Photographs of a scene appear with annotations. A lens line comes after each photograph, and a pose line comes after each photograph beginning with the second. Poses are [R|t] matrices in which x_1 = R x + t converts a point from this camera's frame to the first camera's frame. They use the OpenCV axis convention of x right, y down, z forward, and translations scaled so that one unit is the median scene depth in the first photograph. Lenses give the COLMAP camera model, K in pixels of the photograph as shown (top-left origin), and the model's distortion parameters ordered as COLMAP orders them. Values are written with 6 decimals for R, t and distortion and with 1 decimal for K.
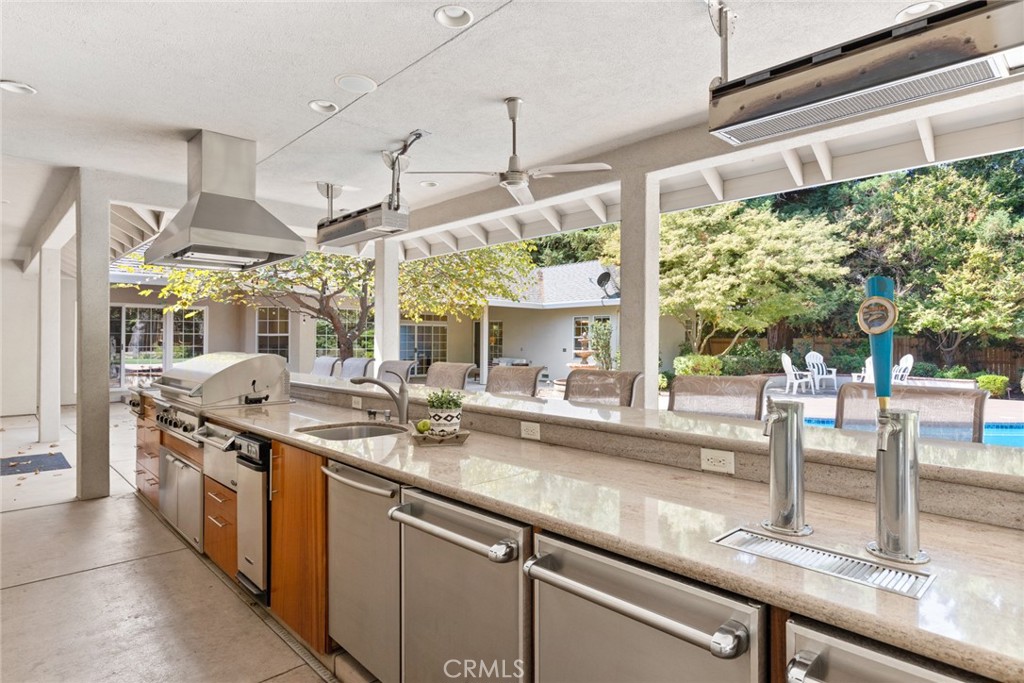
lens RADIAL K [[577.7, 0, 509.2], [0, 577.7, 336.2], [0, 0, 1]] dist [0.001570, 0.000159]
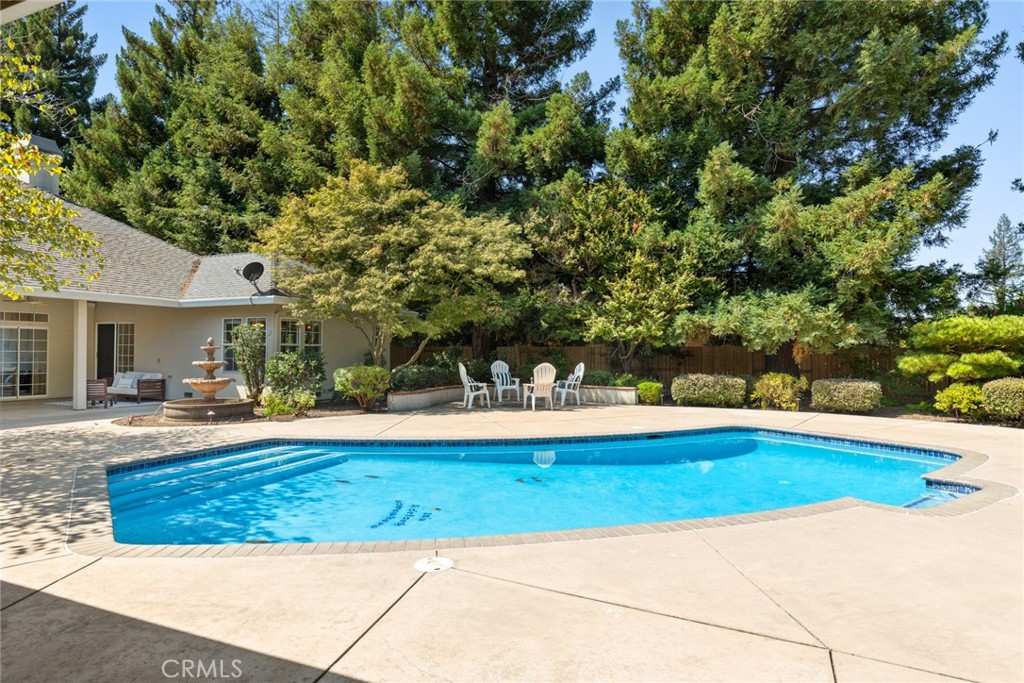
lens RADIAL K [[623.8, 0, 512.0], [0, 623.8, 341.5], [0, 0, 1]] dist [0.001050, -0.000360]
pose [[0.914725, 0.004660, 0.404050, 0.156338], [-0.002616, 0.999981, -0.005610, 0.001783], [-0.404068, 0.004075, 0.914720, 0.081655]]
